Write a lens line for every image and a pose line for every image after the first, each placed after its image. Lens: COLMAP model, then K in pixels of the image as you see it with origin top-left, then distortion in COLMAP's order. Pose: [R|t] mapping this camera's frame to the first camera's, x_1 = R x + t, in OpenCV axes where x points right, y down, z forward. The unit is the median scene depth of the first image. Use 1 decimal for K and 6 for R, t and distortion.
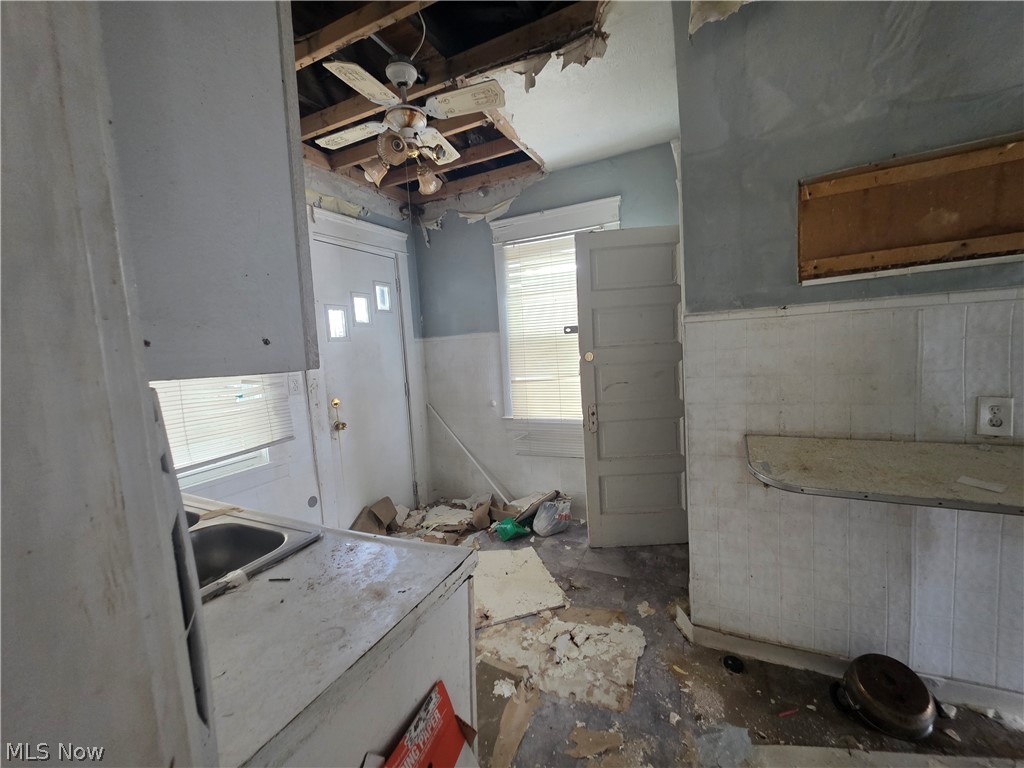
lens RADIAL K [[413.3, 0, 513.4], [0, 413.3, 382.1], [0, 0, 1]] dist [0.005831, -0.001390]
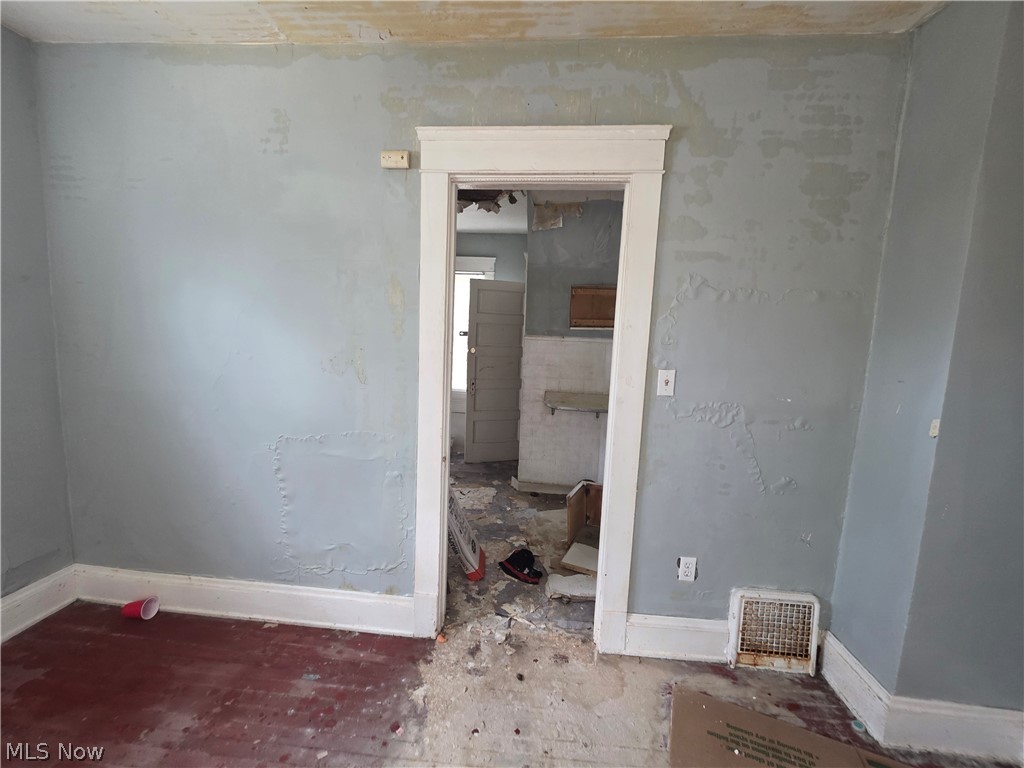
lens RADIAL K [[413.3, 0, 516.9], [0, 413.3, 380.5], [0, 0, 1]] dist [0.005831, -0.001390]
pose [[0.930513, 0.060637, 0.361206, -0.377781], [-0.066062, 0.997812, 0.002678, 0.067386], [-0.360253, -0.026354, 0.932482, -0.975903]]
